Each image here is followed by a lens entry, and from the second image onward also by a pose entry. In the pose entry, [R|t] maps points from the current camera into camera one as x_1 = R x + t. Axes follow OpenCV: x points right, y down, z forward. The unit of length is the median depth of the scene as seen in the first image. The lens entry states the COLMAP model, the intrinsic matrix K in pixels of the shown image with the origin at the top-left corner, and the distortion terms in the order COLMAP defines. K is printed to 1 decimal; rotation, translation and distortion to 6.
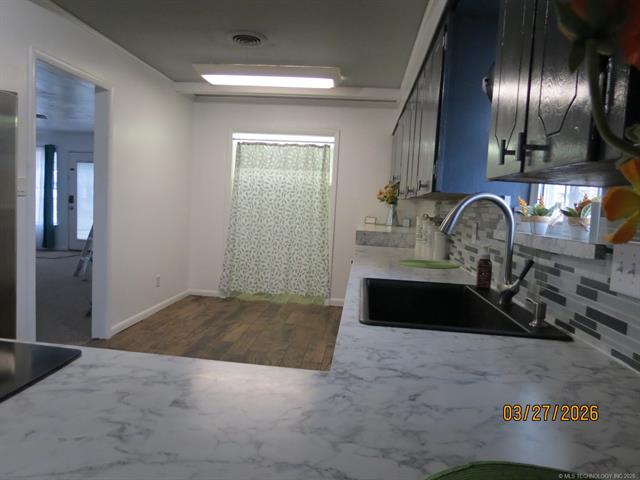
lens RADIAL K [[455.8, 0, 319.4], [0, 455.8, 237.4], [0, 0, 1]] dist [-0.027636, 0.006040]
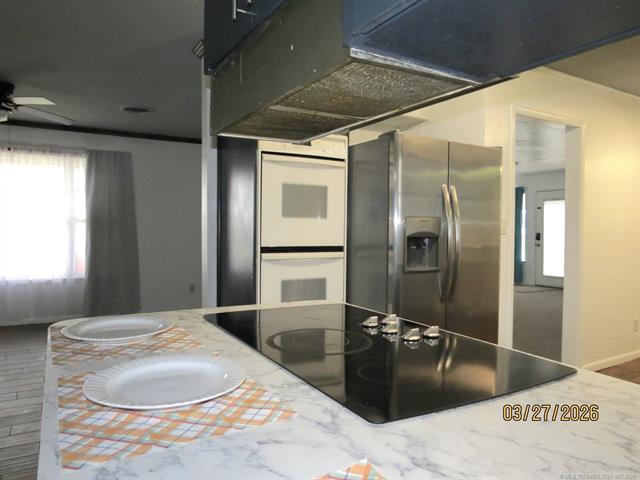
lens RADIAL K [[456.1, 0, 317.2], [0, 456.1, 238.2], [0, 0, 1]] dist [-0.029063, 0.004693]
pose [[0.584642, -0.024345, -0.810926, 0.000933], [-0.041114, 0.997376, -0.059584, 0.004629], [0.810249, 0.068176, 0.582107, -0.039223]]
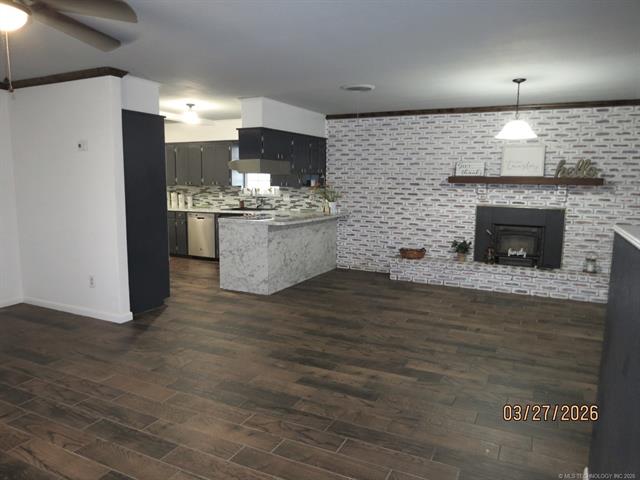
lens RADIAL K [[456.1, 0, 321.0], [0, 456.1, 238.9], [0, 0, 1]] dist [-0.029063, 0.004693]
pose [[0.358319, -0.172095, 0.917601, -1.582737], [0.077848, 0.984948, 0.154327, -0.095354], [-0.930348, 0.016135, 0.366323, -0.590884]]
